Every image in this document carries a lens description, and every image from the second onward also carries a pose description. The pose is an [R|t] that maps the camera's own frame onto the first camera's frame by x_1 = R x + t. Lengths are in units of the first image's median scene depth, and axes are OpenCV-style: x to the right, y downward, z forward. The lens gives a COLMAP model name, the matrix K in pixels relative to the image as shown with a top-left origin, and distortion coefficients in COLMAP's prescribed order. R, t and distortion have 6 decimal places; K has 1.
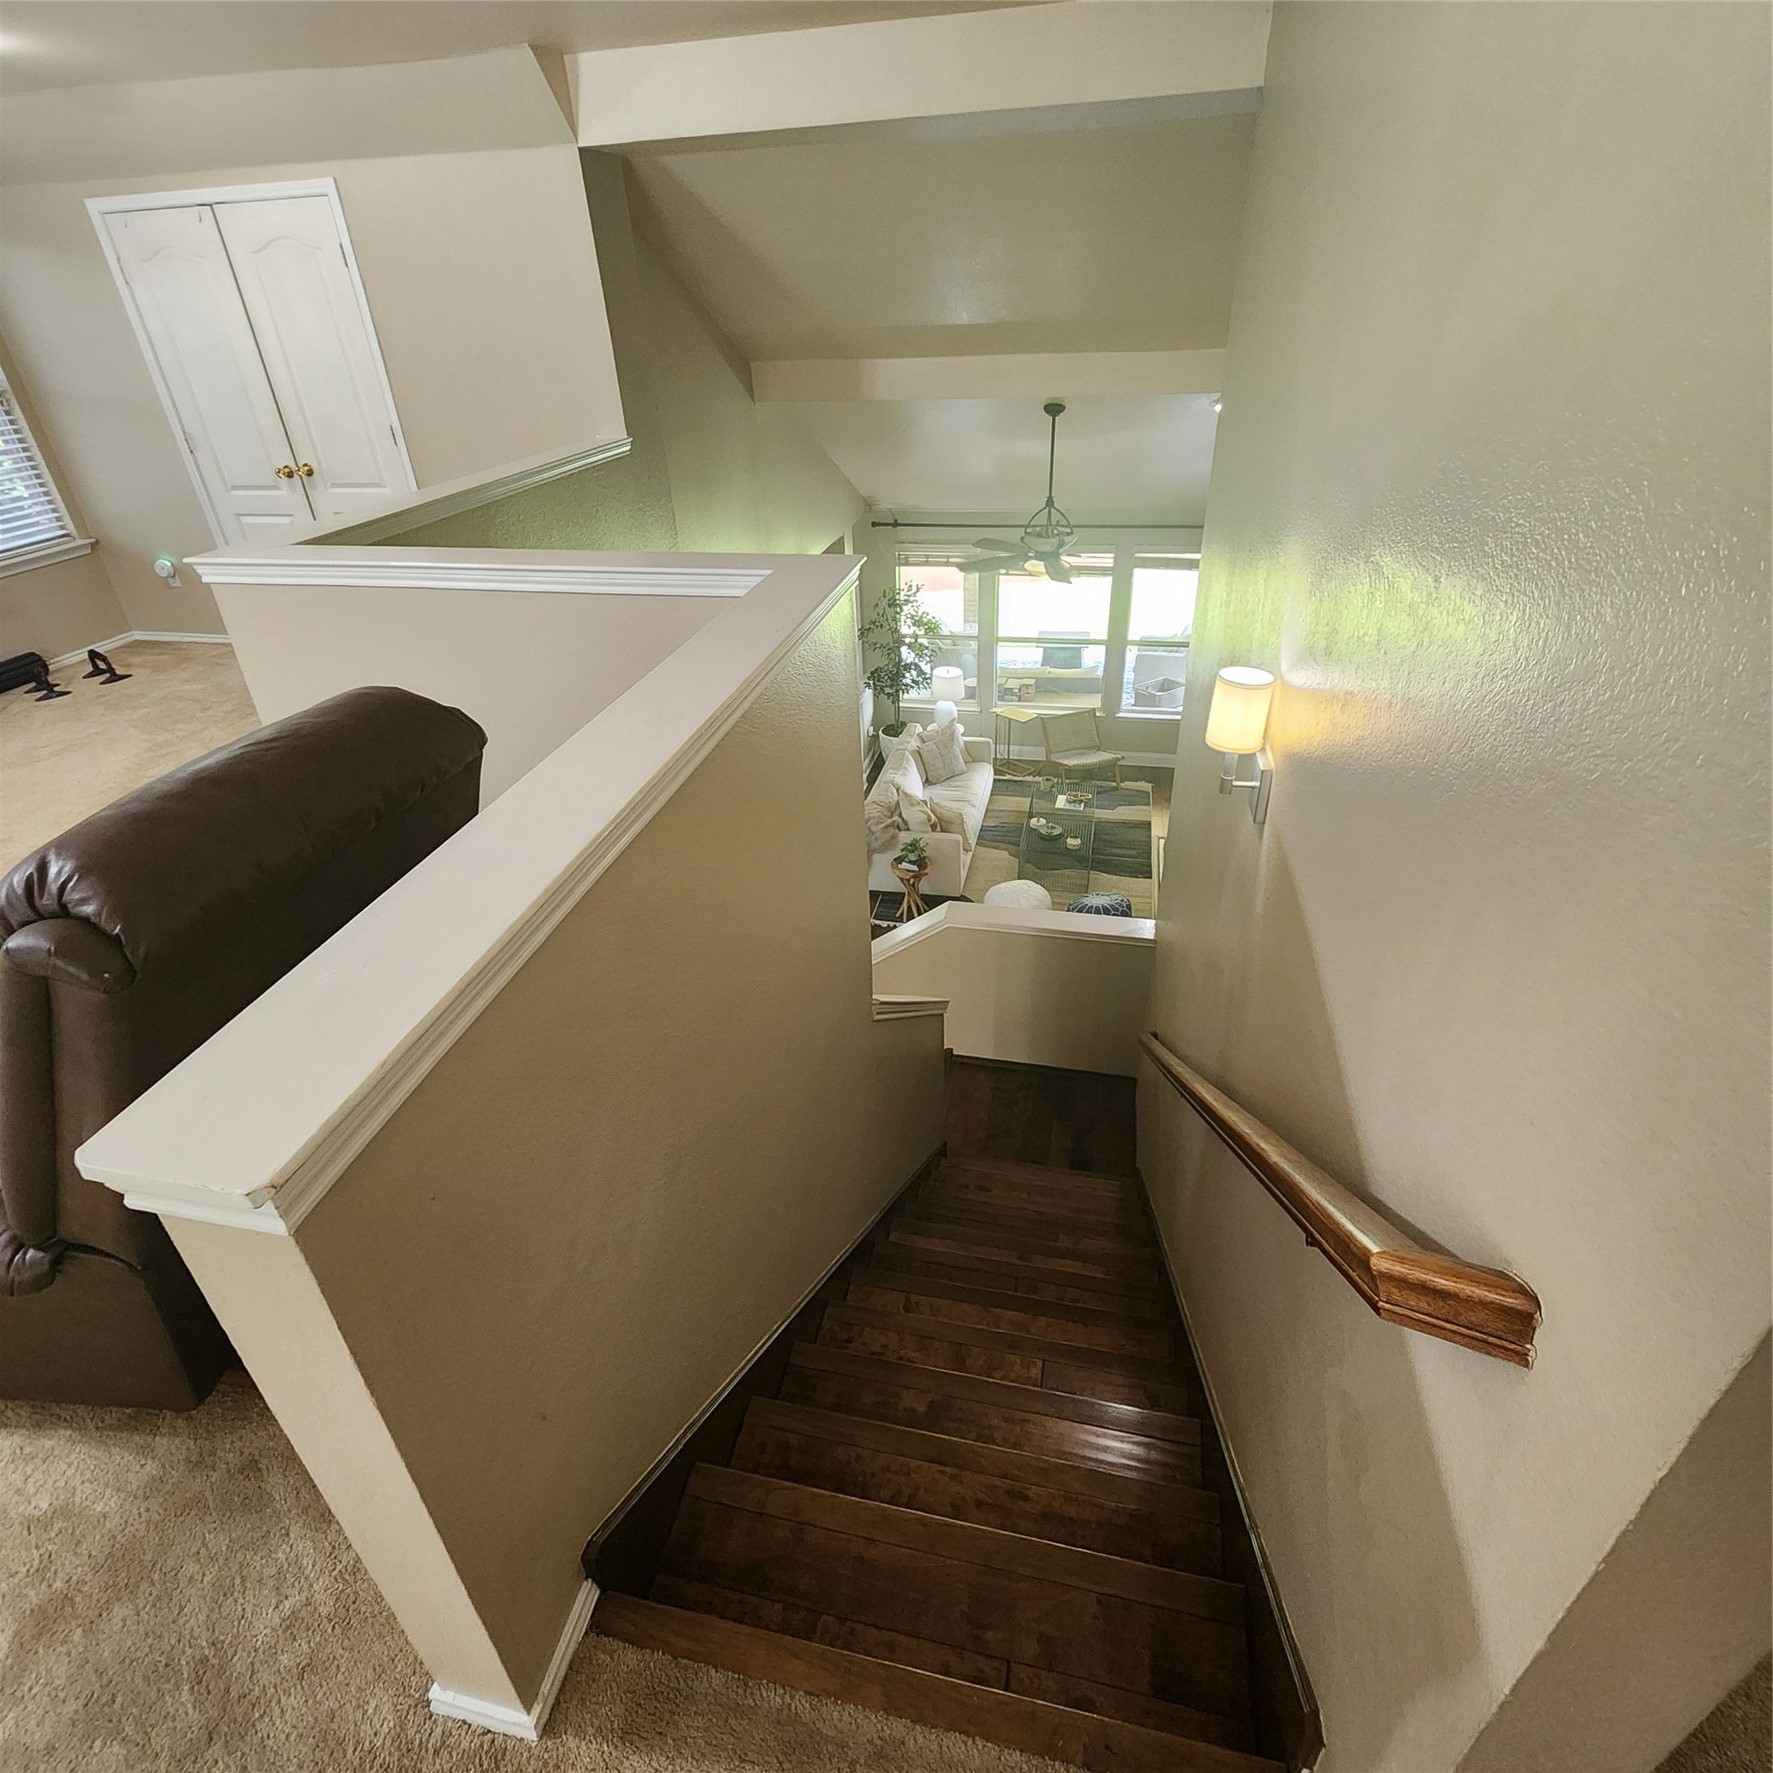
lens RADIAL K [[975.6, 0, 887.4], [0, 975.6, 874.3], [0, 0, 1]] dist [-0.002107, 0.000087]
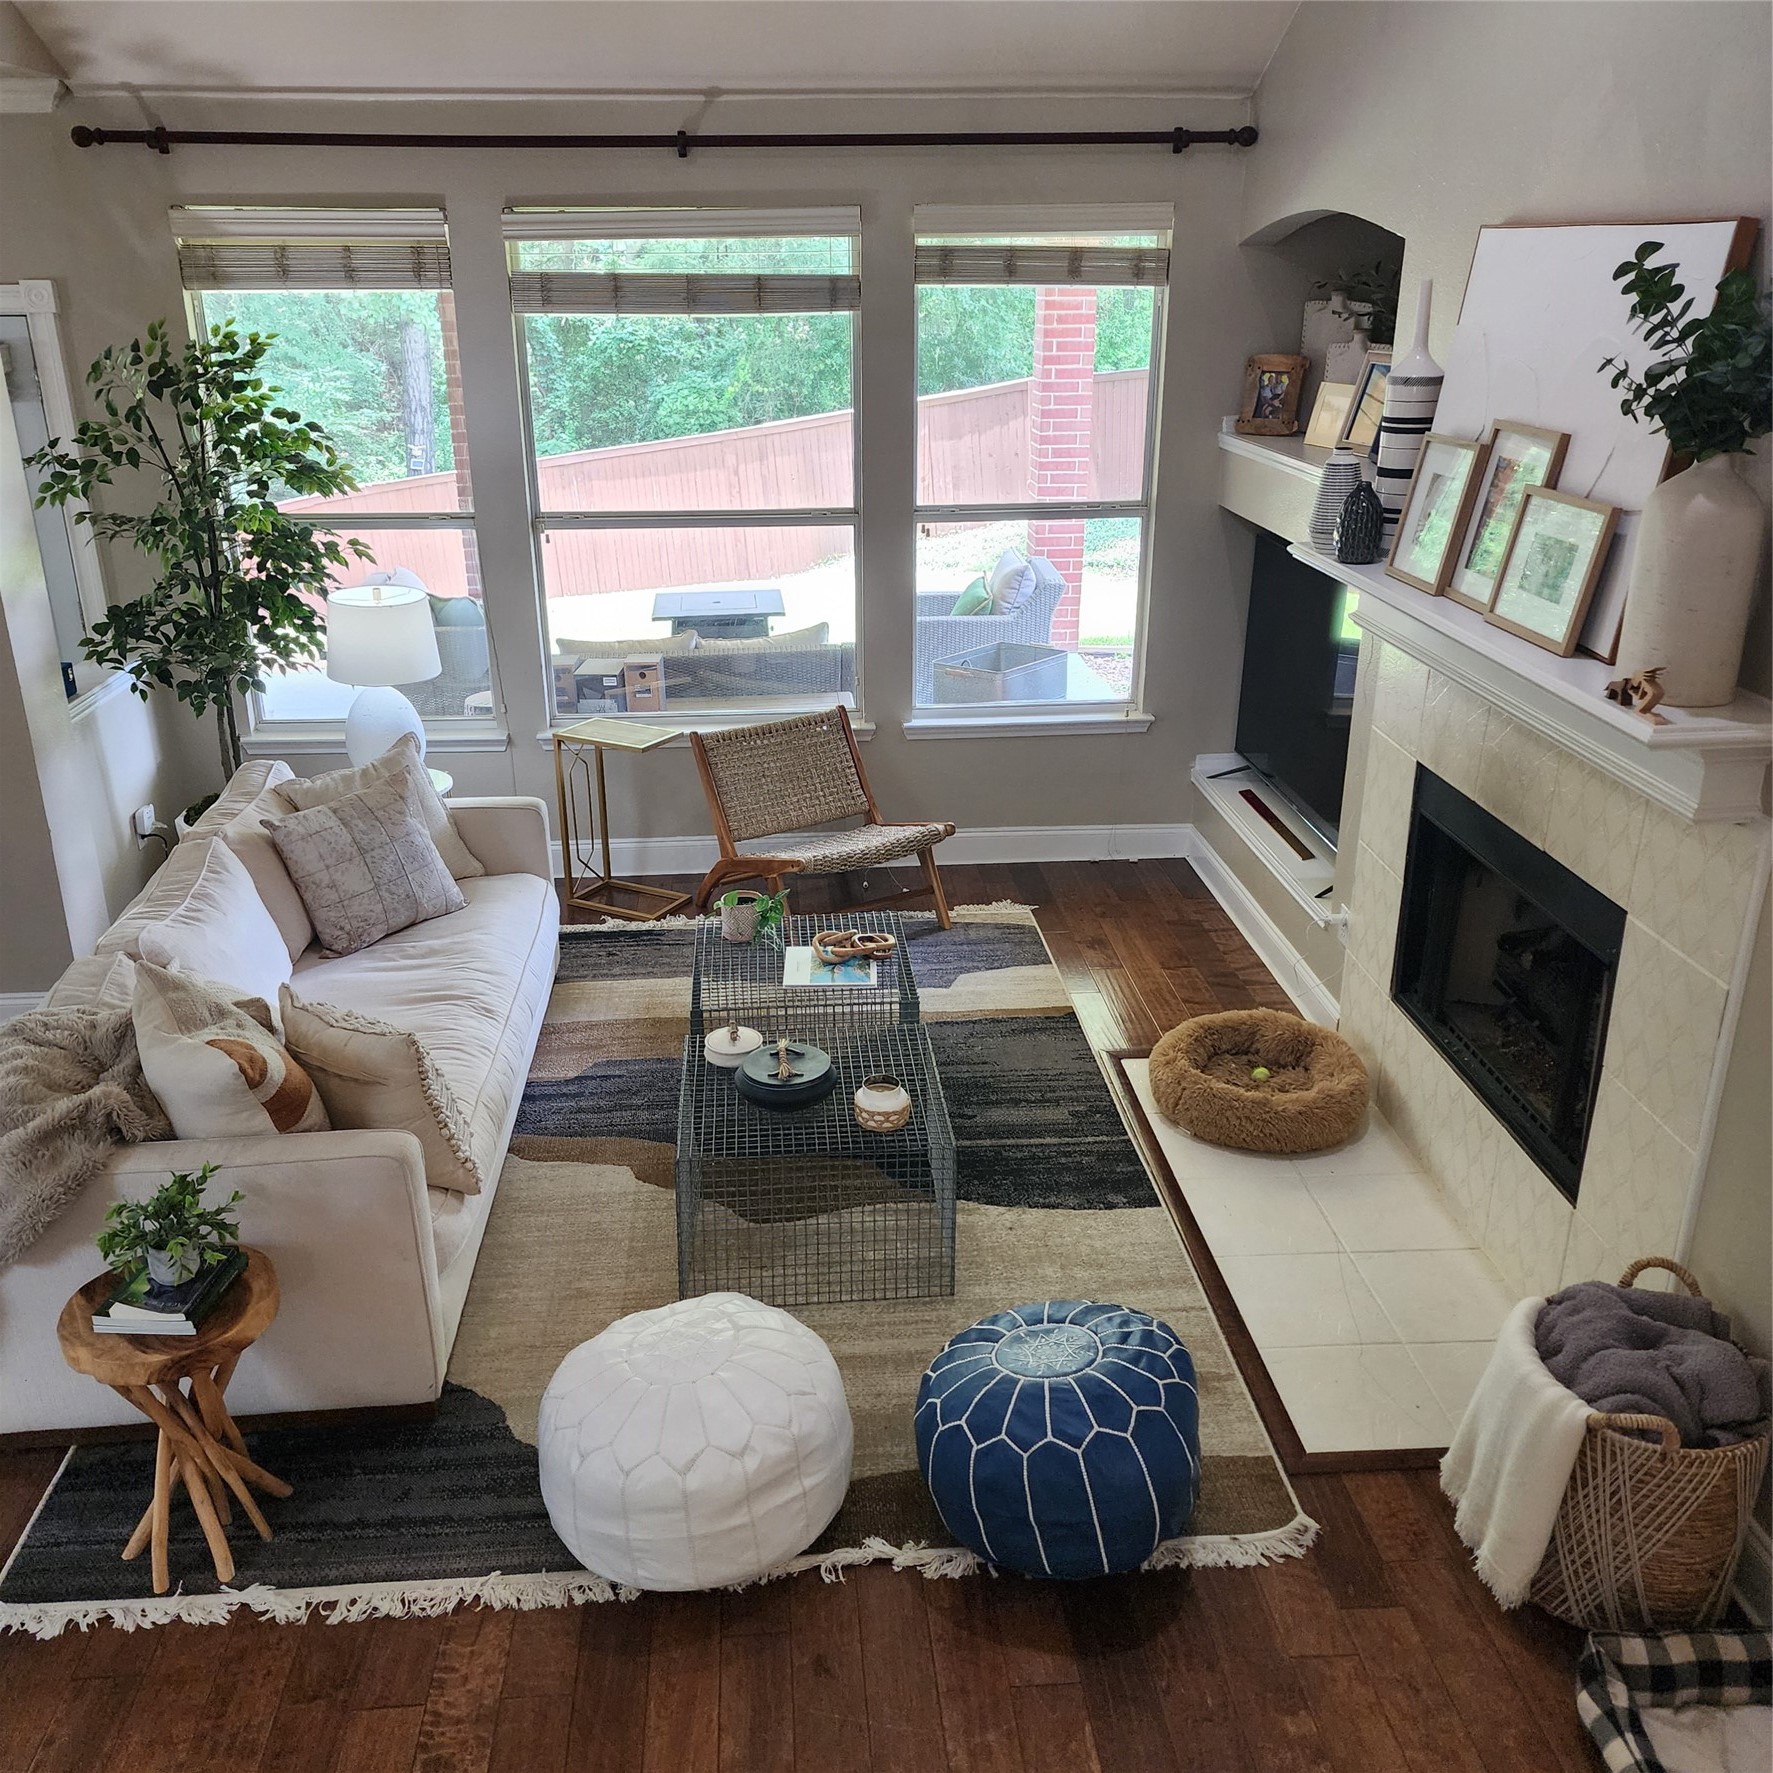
lens RADIAL K [[1576.7, 0, 864.6], [0, 1576.7, 874.2], [0, 0, 1]] dist [0.080628, -0.078653]
pose [[0.958481, -0.075189, 0.275066, 0.068464], [0.123566, 0.978857, -0.163005, -0.022332], [-0.256995, 0.190226, 0.947506, 0.532567]]
